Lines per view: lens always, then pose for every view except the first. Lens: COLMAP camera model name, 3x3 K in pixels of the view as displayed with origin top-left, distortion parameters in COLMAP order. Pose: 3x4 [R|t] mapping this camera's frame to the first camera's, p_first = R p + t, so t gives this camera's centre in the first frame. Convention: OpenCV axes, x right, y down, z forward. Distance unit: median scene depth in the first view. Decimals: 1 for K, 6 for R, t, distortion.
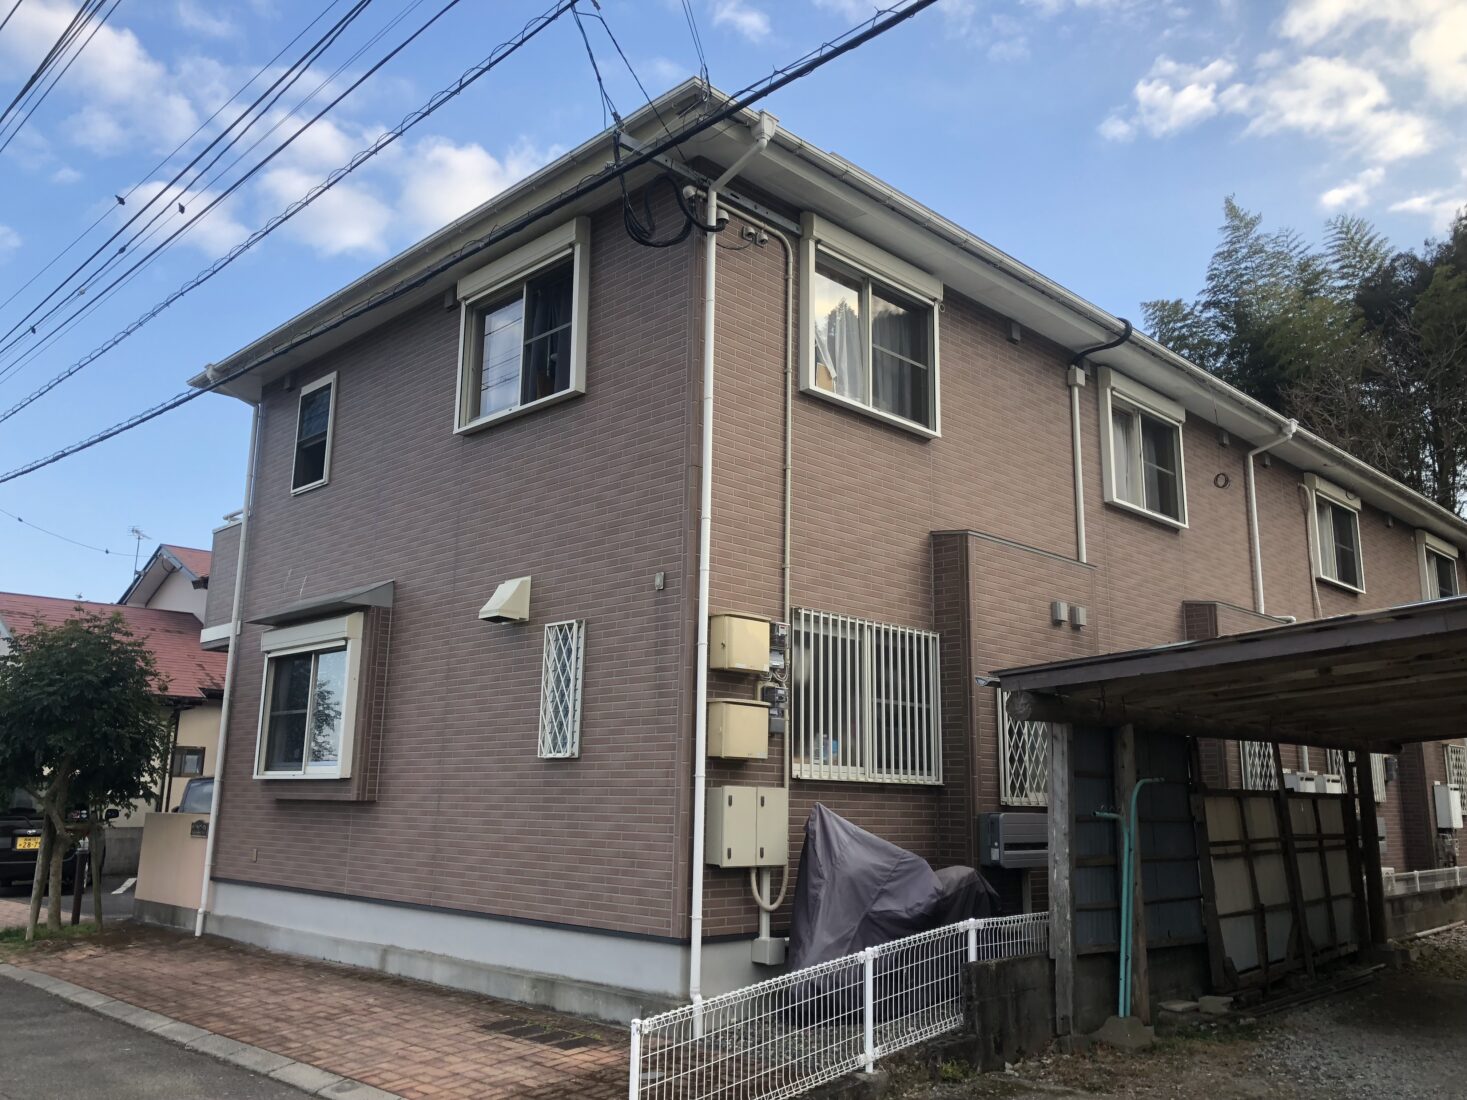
lens RADIAL K [[1201.4, 0, 727.1], [0, 1201.4, 549.7], [0, 0, 1]] dist [0.011182, -0.006589]
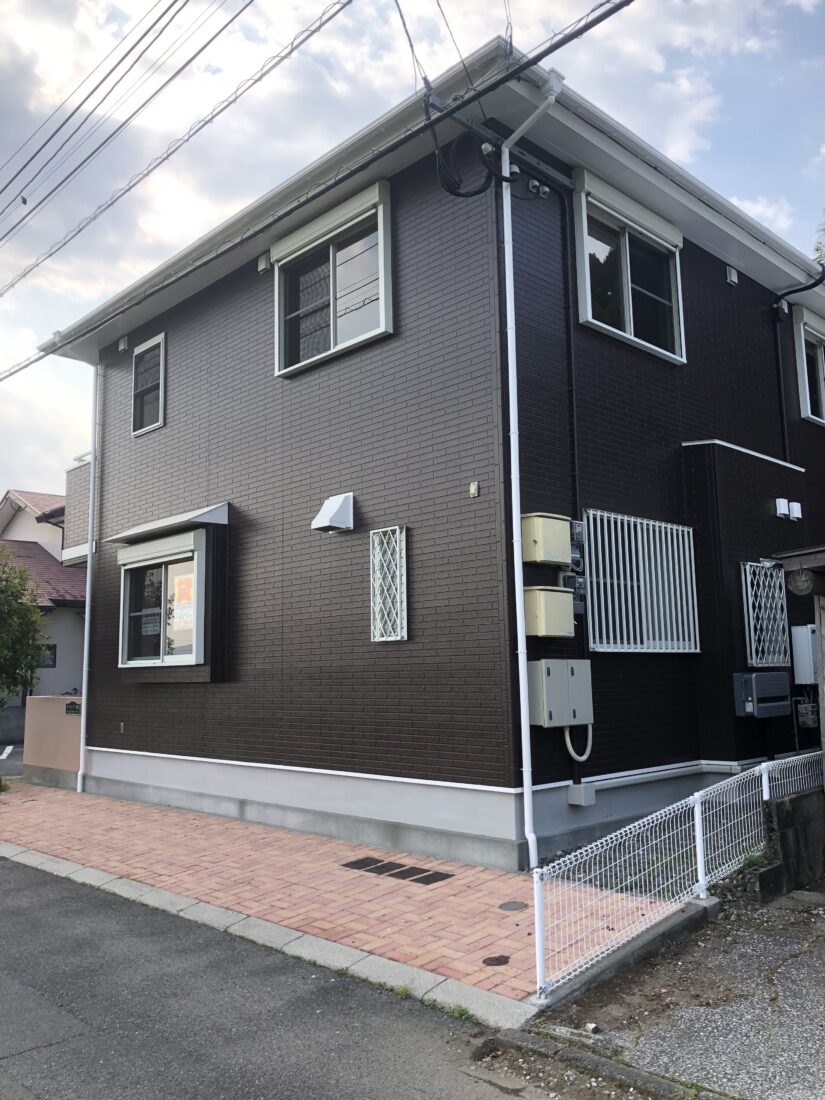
lens RADIAL K [[893.5, 0, 416.4], [0, 893.5, 547.7], [0, 0, 1]] dist [0.014786, -0.007658]
pose [[0.999333, -0.036509, 0.000219, -0.103630], [0.036405, 0.996894, 0.069839, 0.018206], [-0.002768, -0.069785, 0.997558, 0.112798]]
